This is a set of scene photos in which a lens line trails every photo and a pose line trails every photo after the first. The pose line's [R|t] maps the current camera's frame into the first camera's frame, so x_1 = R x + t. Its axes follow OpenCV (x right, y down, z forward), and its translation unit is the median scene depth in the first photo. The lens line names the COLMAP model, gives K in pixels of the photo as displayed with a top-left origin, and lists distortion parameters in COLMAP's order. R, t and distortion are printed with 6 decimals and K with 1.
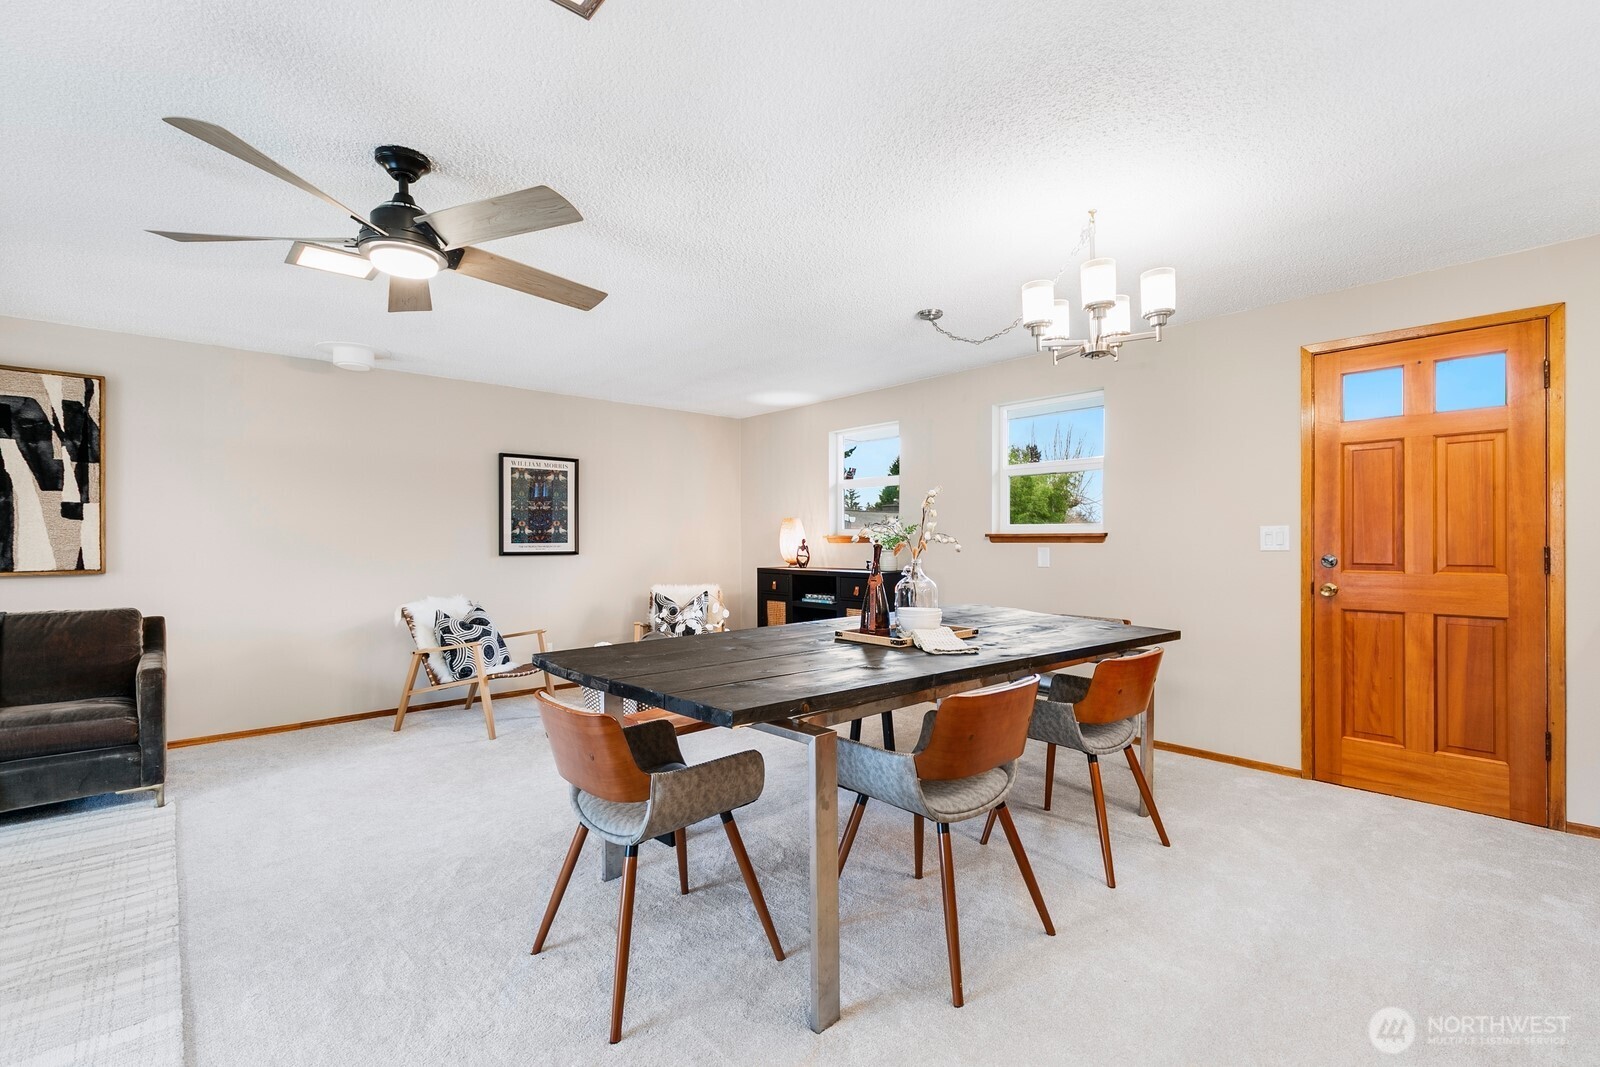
lens RADIAL K [[717.8, 0, 796.8], [0, 717.8, 535.0], [0, 0, 1]] dist [-0.000980, -0.000594]
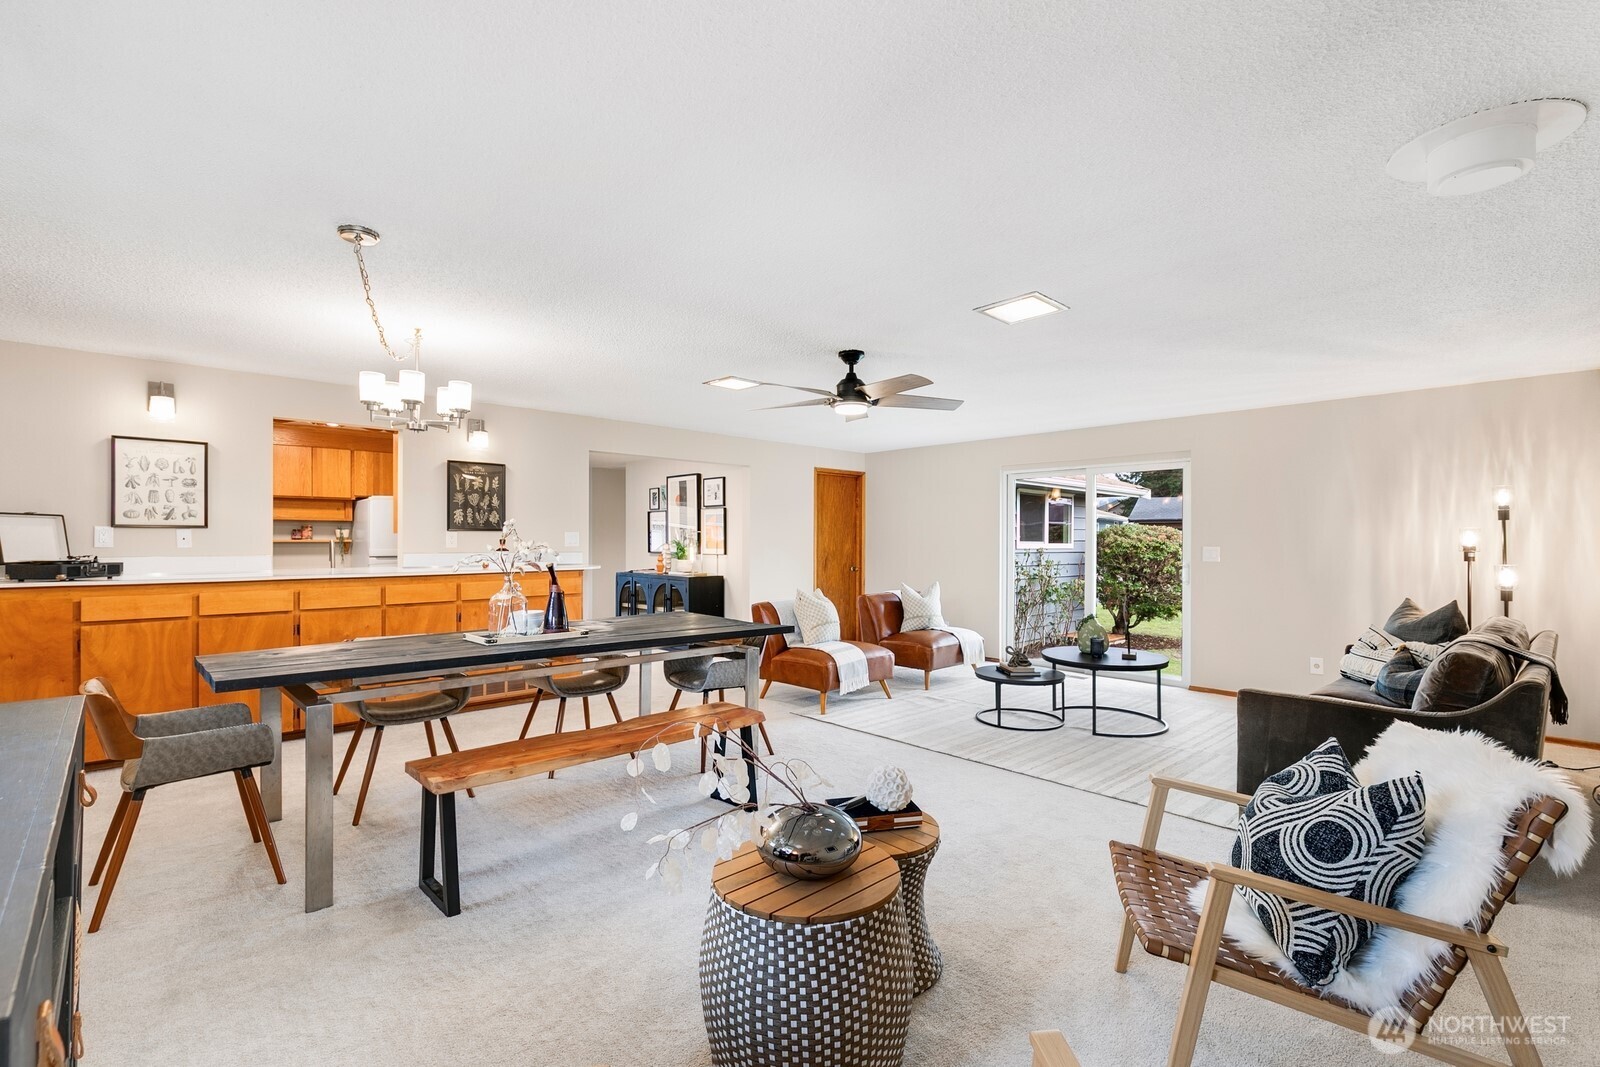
lens RADIAL K [[717.8, 0, 796.8], [0, 717.8, 535.0], [0, 0, 1]] dist [-0.000980, -0.000594]
pose [[-0.999670, 0.002627, -0.025548, -0.206932], [0.002980, 0.999900, -0.013814, -0.014031], [0.025509, -0.013886, -0.999578, 1.661092]]
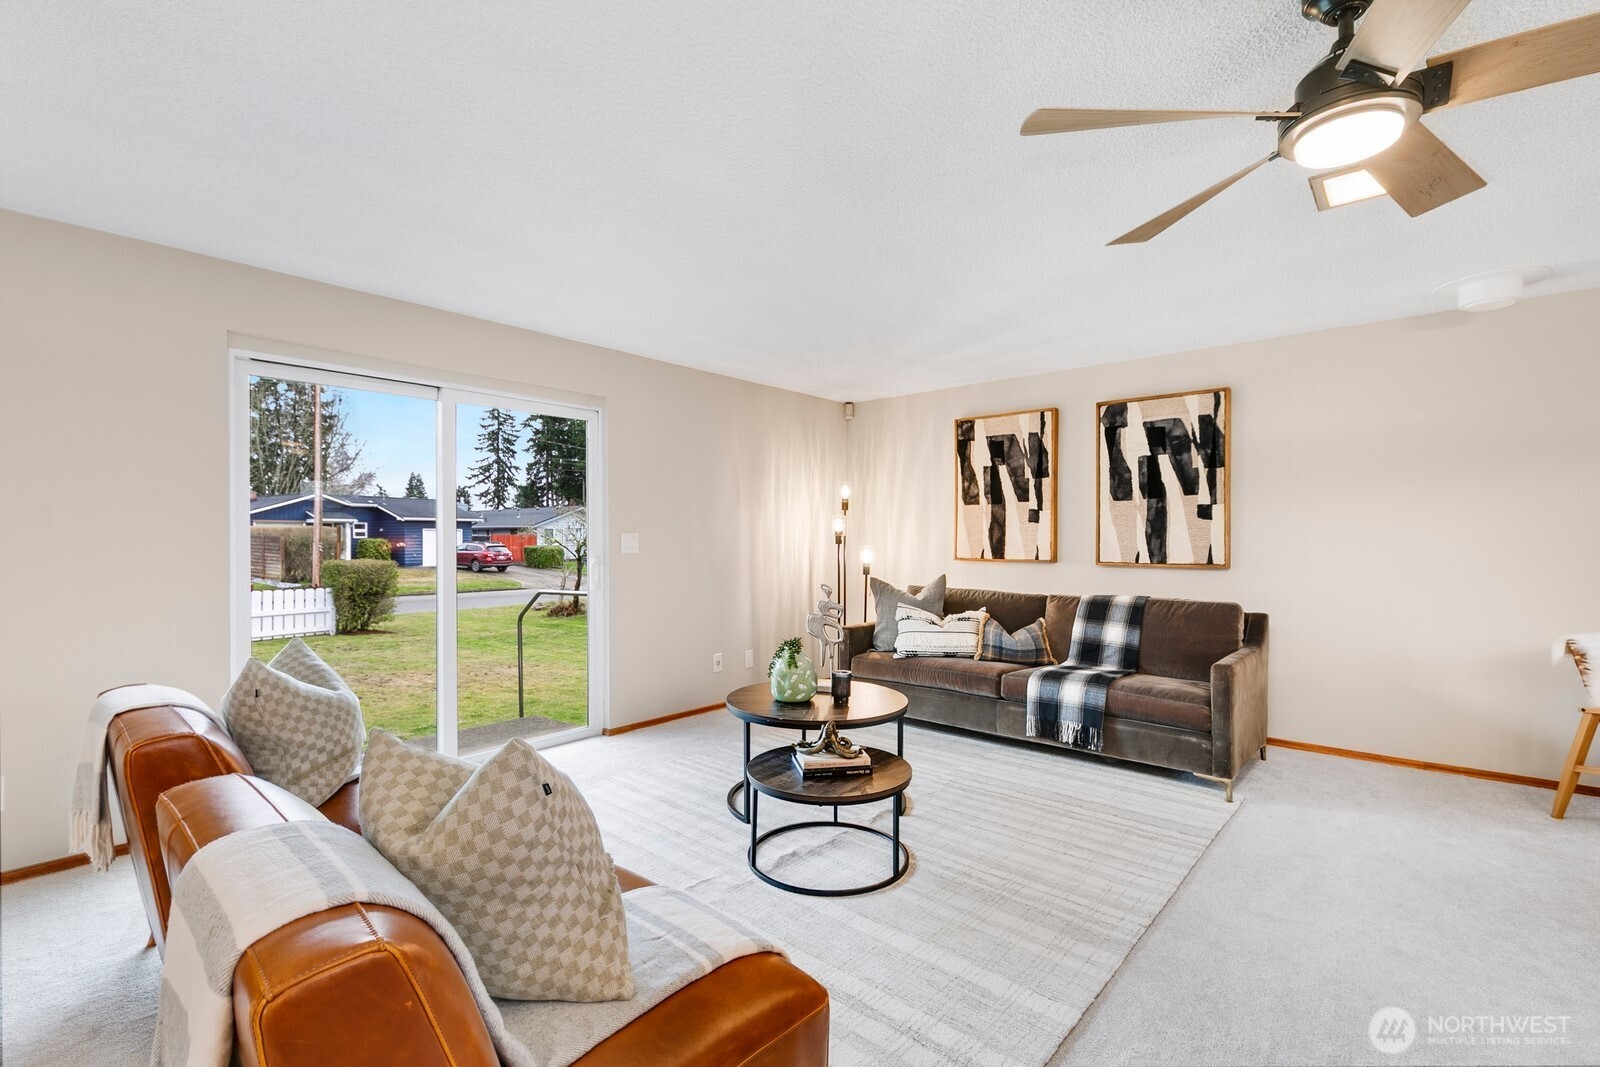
lens RADIAL K [[717.8, 0, 796.8], [0, 717.8, 535.0], [0, 0, 1]] dist [-0.000980, -0.000594]
pose [[0.120412, 0.001003, -0.992724, 0.038998], [0.007990, 0.999966, 0.001979, -0.004494], [0.992692, -0.008171, 0.120400, 0.228495]]
